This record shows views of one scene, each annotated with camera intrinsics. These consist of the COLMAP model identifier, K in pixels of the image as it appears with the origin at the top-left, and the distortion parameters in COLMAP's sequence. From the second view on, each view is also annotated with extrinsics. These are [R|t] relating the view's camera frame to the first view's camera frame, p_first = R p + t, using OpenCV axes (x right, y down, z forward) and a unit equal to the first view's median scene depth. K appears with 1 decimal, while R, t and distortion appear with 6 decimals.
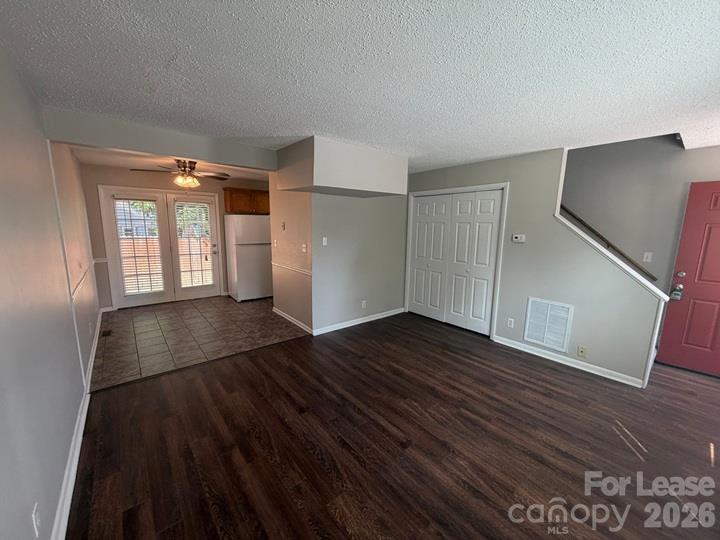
lens RADIAL K [[286.4, 0, 374.1], [0, 286.4, 273.4], [0, 0, 1]] dist [0.000827, 0.000007]
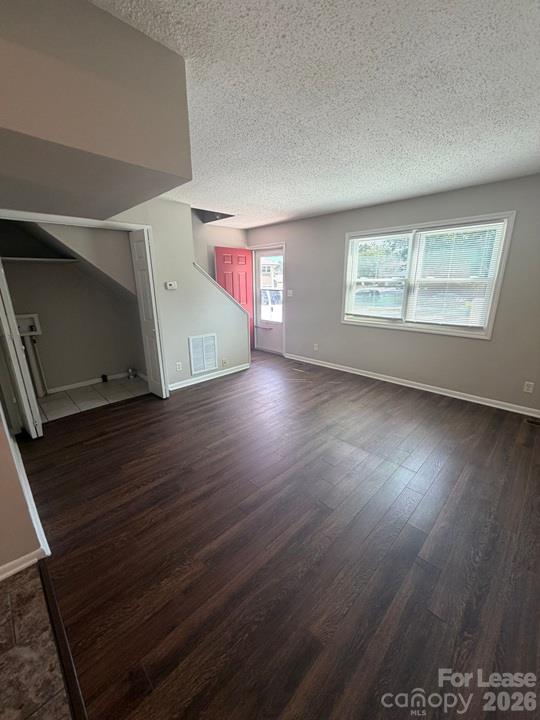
lens RADIAL K [[286.4, 0, 269.2], [0, 286.4, 362.8], [0, 0, 1]] dist [0.000827, 0.000007]
pose [[-0.094987, -0.290669, 0.952097, -0.607614], [0.160390, 0.939457, 0.302812, -0.117941], [-0.982473, 0.181470, -0.042616, 0.752521]]
